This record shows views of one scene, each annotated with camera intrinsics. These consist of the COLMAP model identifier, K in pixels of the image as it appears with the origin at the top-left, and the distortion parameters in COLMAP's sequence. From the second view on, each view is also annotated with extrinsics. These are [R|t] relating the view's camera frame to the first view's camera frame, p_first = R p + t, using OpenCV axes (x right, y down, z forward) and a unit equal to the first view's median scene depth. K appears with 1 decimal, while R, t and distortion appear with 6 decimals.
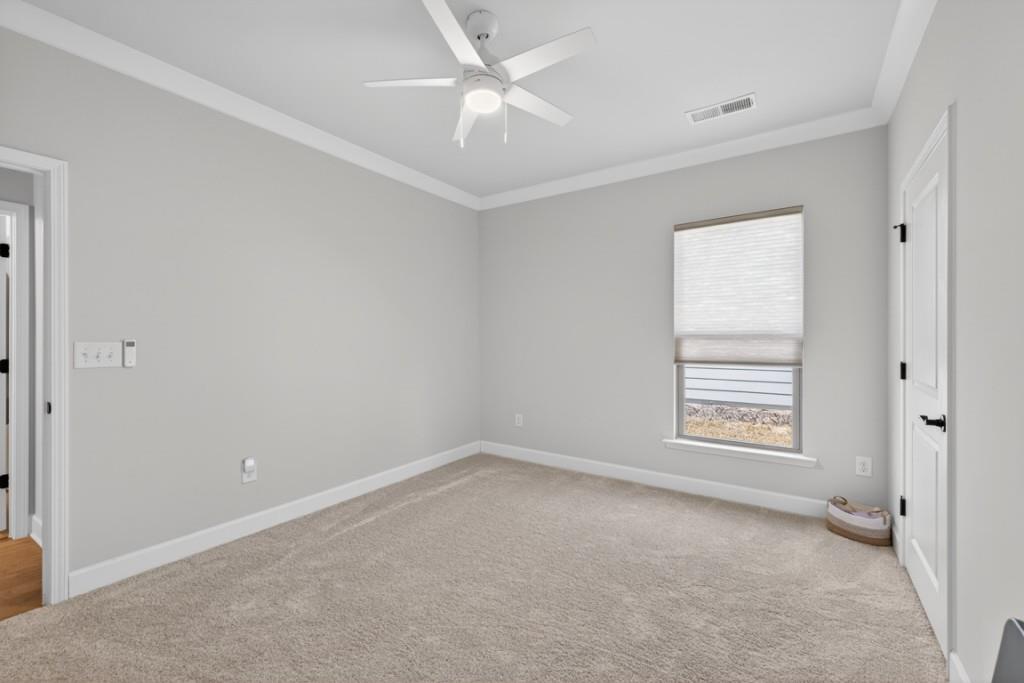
lens RADIAL K [[430.9, 0, 509.2], [0, 430.9, 337.2], [0, 0, 1]] dist [0.000848, 0.000128]
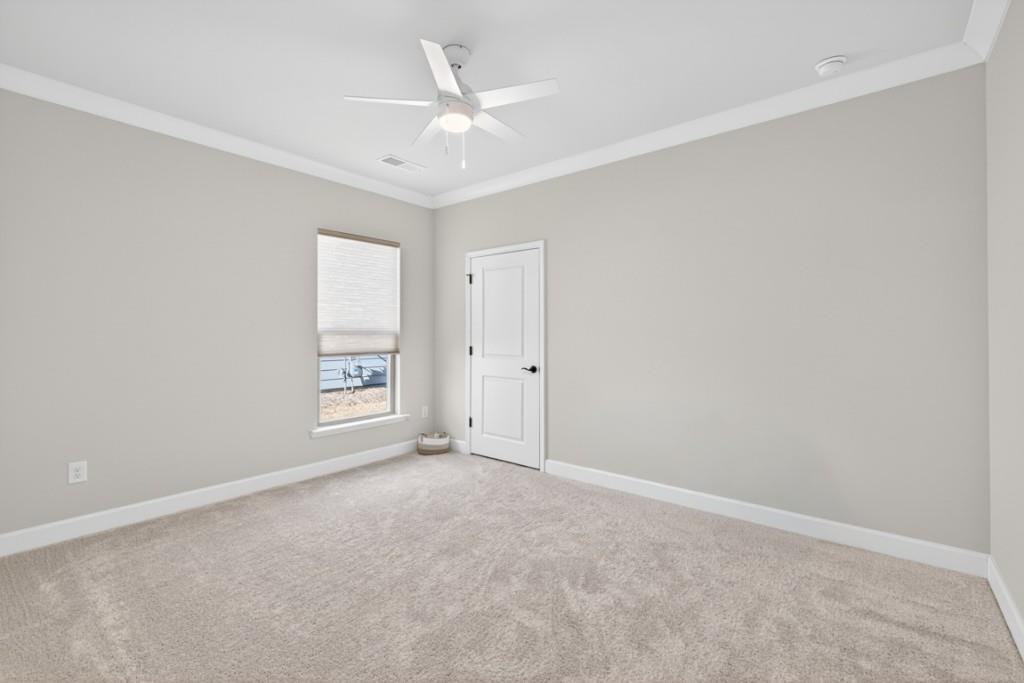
lens RADIAL K [[449.2, 0, 512.9], [0, 449.2, 329.4], [0, 0, 1]] dist [0.000737, 0.000132]
pose [[0.076955, 0.005960, 0.997017, -0.764282], [-0.000481, 0.999982, -0.005941, -0.003004], [-0.997034, -0.000022, 0.076957, 0.481089]]
